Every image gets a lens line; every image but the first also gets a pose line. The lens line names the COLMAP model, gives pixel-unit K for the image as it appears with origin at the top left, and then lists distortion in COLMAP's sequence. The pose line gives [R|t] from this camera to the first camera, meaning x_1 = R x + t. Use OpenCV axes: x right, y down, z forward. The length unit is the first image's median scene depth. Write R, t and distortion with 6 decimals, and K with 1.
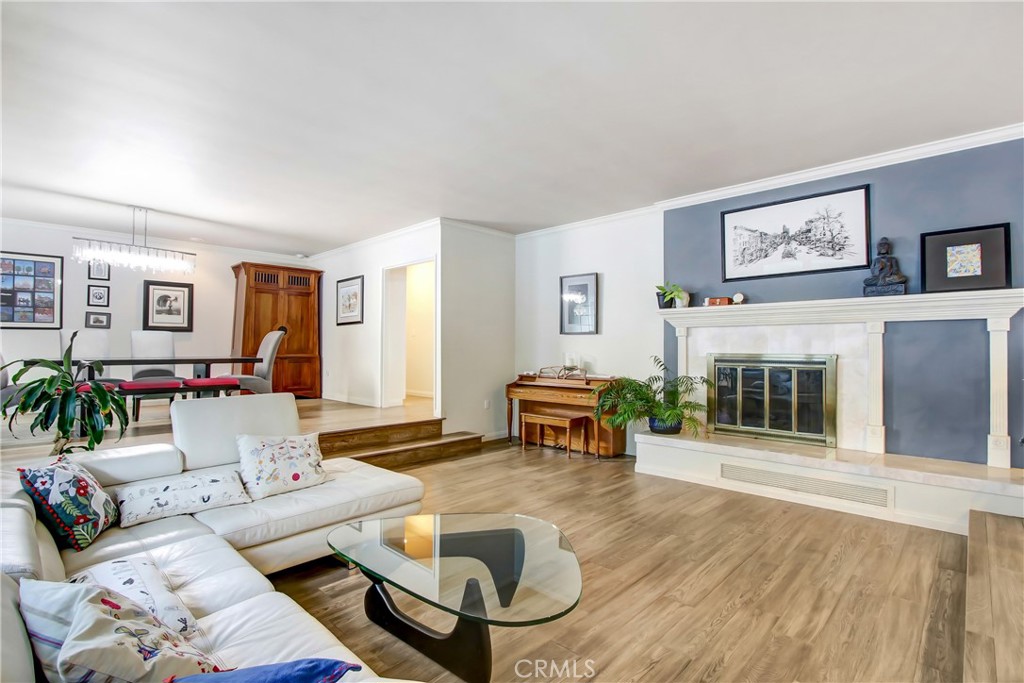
lens RADIAL K [[493.2, 0, 510.5], [0, 493.2, 341.1], [0, 0, 1]] dist [-0.014072, 0.000070]
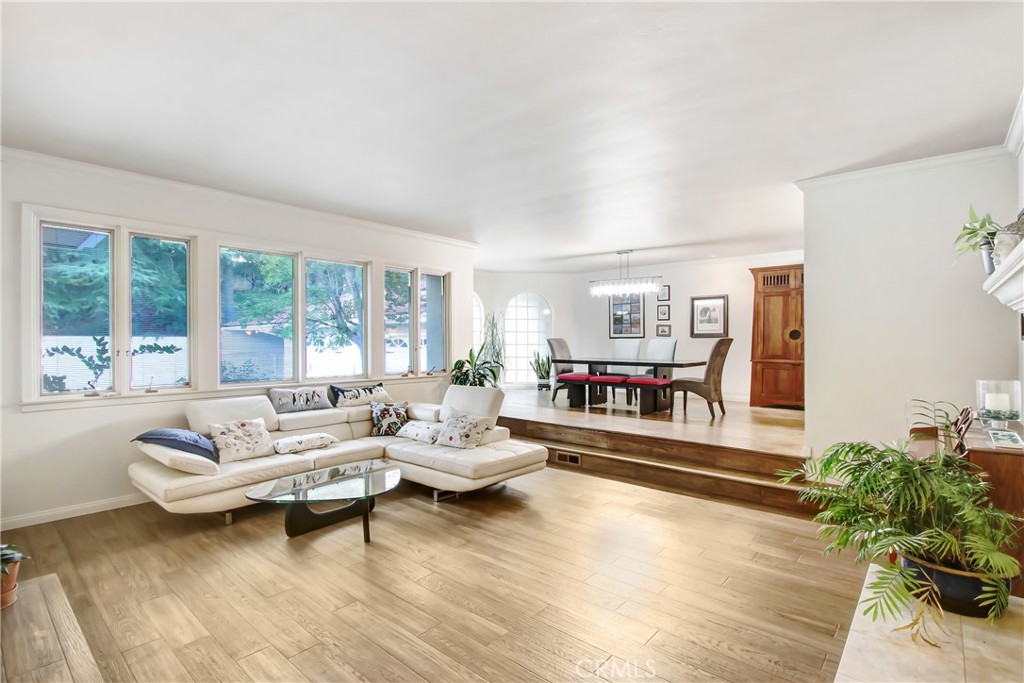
lens RADIAL K [[493.2, 0, 490.7], [0, 493.2, 350.8], [0, 0, 1]] dist [-0.014072, 0.000070]
pose [[0.032235, 0.020318, -0.999274, 0.531913], [0.010897, 0.999727, 0.020678, -0.020101], [0.999421, -0.011556, 0.032005, 0.483325]]
